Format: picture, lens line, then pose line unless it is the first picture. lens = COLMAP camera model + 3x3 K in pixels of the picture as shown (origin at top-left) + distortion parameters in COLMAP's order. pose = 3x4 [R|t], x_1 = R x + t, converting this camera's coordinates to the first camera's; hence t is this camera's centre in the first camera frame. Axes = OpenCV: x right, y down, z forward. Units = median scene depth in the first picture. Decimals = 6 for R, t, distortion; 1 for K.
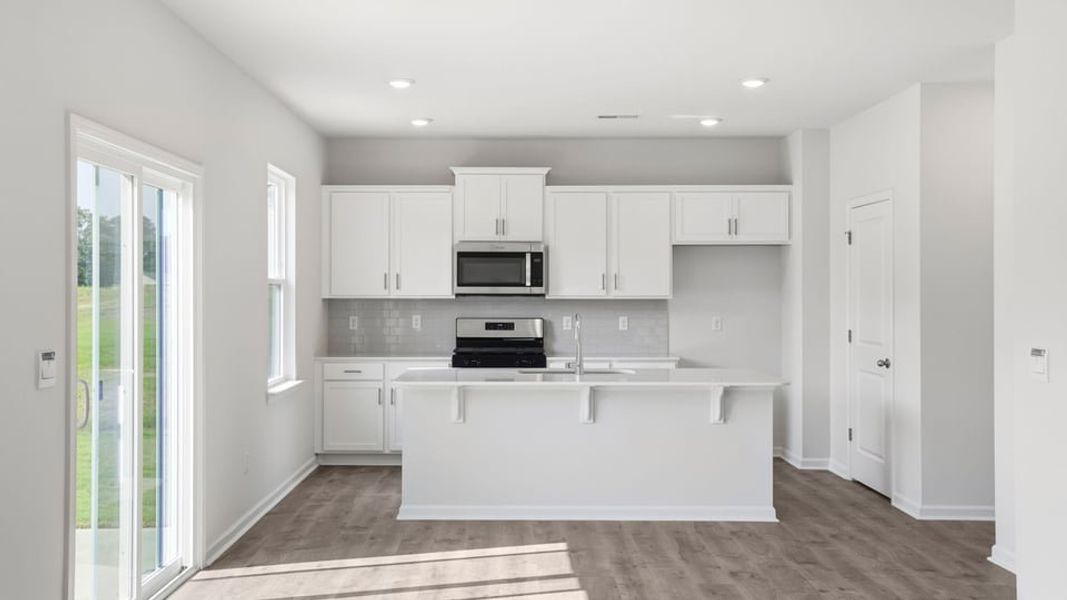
lens RADIAL K [[1051.9, 0, 496.3], [0, 1051.9, 296.6], [0, 0, 1]] dist [0.003352, -0.003202]
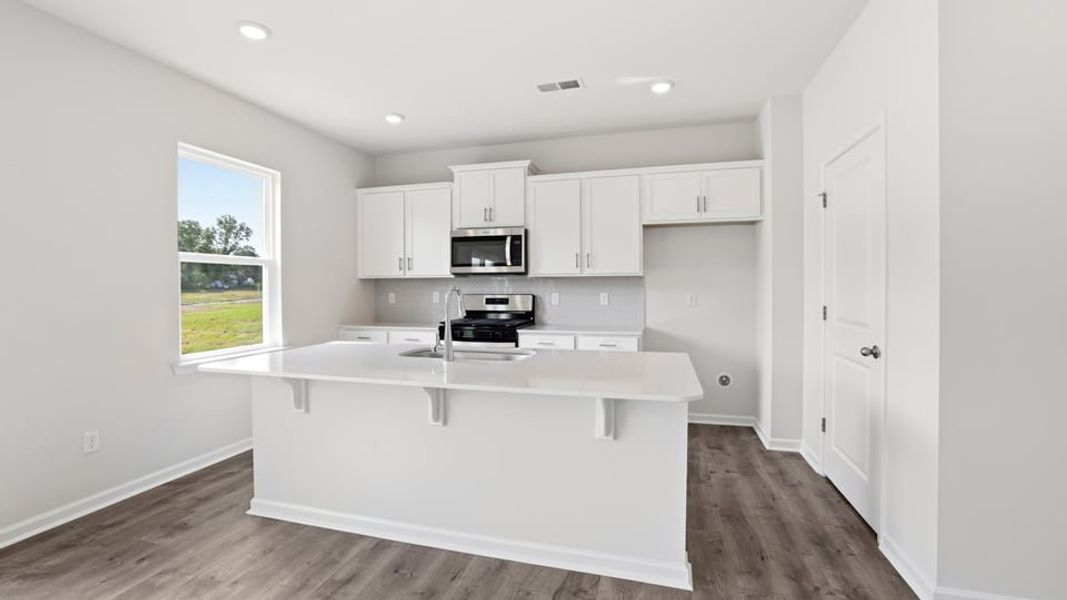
lens RADIAL K [[466.2, 0, 533.1], [0, 466.2, 295.6], [0, 0, 1]] dist [-0.046785, -0.000417]
pose [[0.965005, -0.001186, -0.262228, 0.184586], [0.005348, 0.999871, 0.015160, 0.014715], [0.262176, -0.016032, 0.964887, 0.521620]]
